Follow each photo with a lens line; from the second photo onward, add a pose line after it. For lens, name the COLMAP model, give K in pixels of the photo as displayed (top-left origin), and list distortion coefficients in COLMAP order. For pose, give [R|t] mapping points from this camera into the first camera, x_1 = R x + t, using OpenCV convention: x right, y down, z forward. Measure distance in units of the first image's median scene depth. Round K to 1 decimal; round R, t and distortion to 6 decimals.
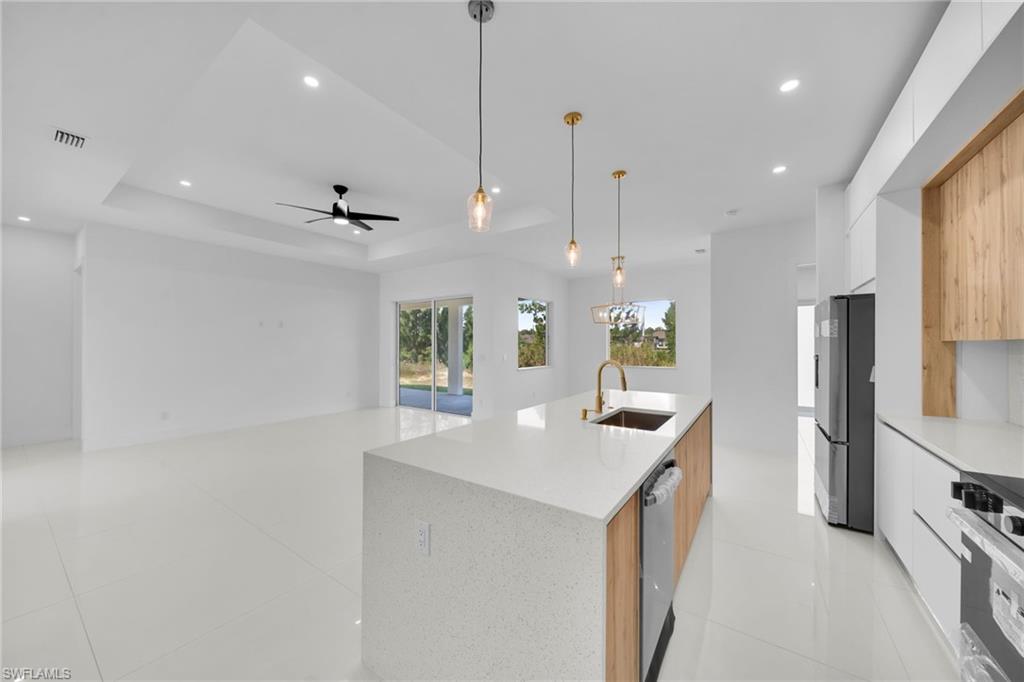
lens RADIAL K [[361.4, 0, 510.0], [0, 361.4, 344.9], [0, 0, 1]] dist [-0.002144, -0.000374]
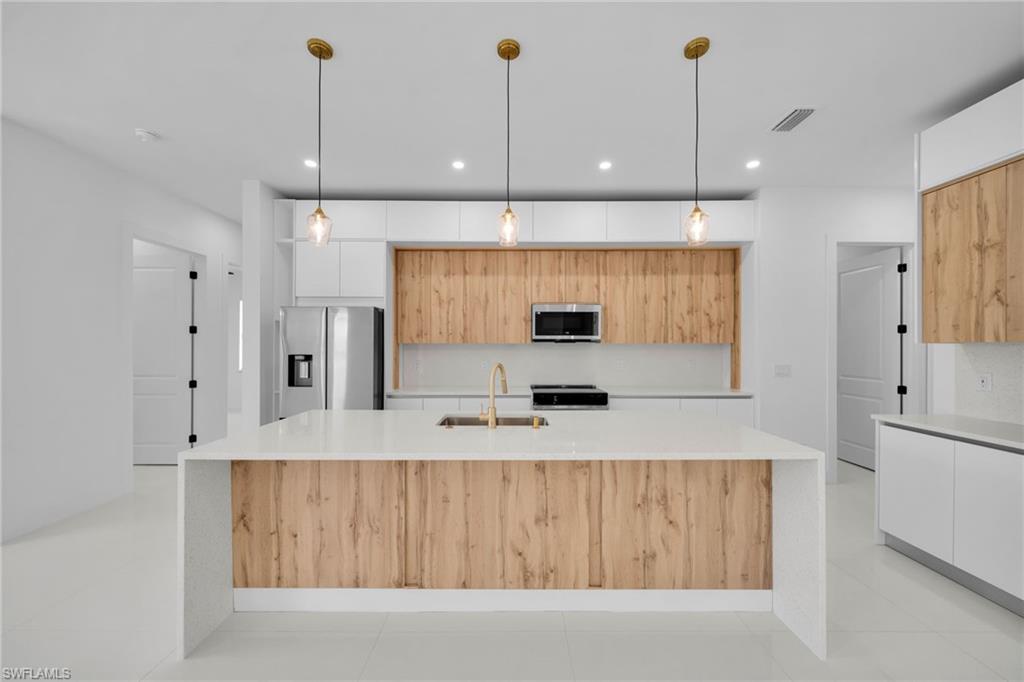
lens RADIAL K [[361.4, 0, 512.8], [0, 361.4, 344.7], [0, 0, 1]] dist [-0.002144, -0.000374]
pose [[-0.573900, 0.000871, 0.818925, -0.444228], [-0.004581, 0.999980, -0.004274, 0.001337], [-0.818913, -0.006204, -0.573884, 1.376572]]
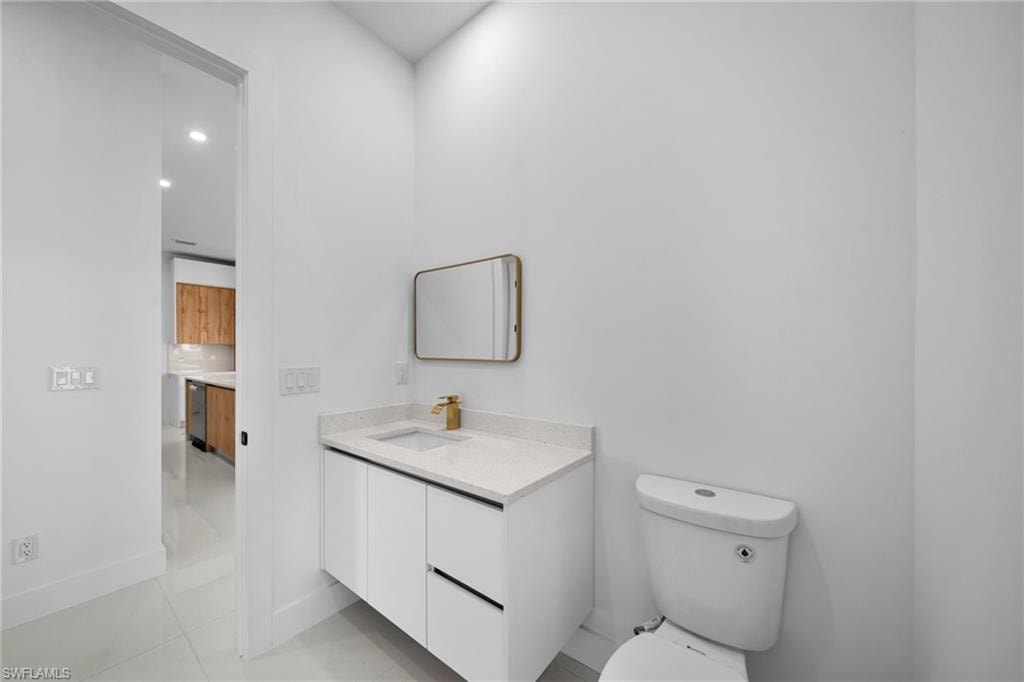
lens RADIAL K [[361.4, 0, 507.4], [0, 361.4, 349.9], [0, 0, 1]] dist [-0.002144, -0.000374]
pose [[-0.079259, -0.002416, -0.996851, 1.897319], [-0.003066, 0.999993, -0.002180, 0.028062], [0.996849, 0.002883, -0.079266, 2.288656]]
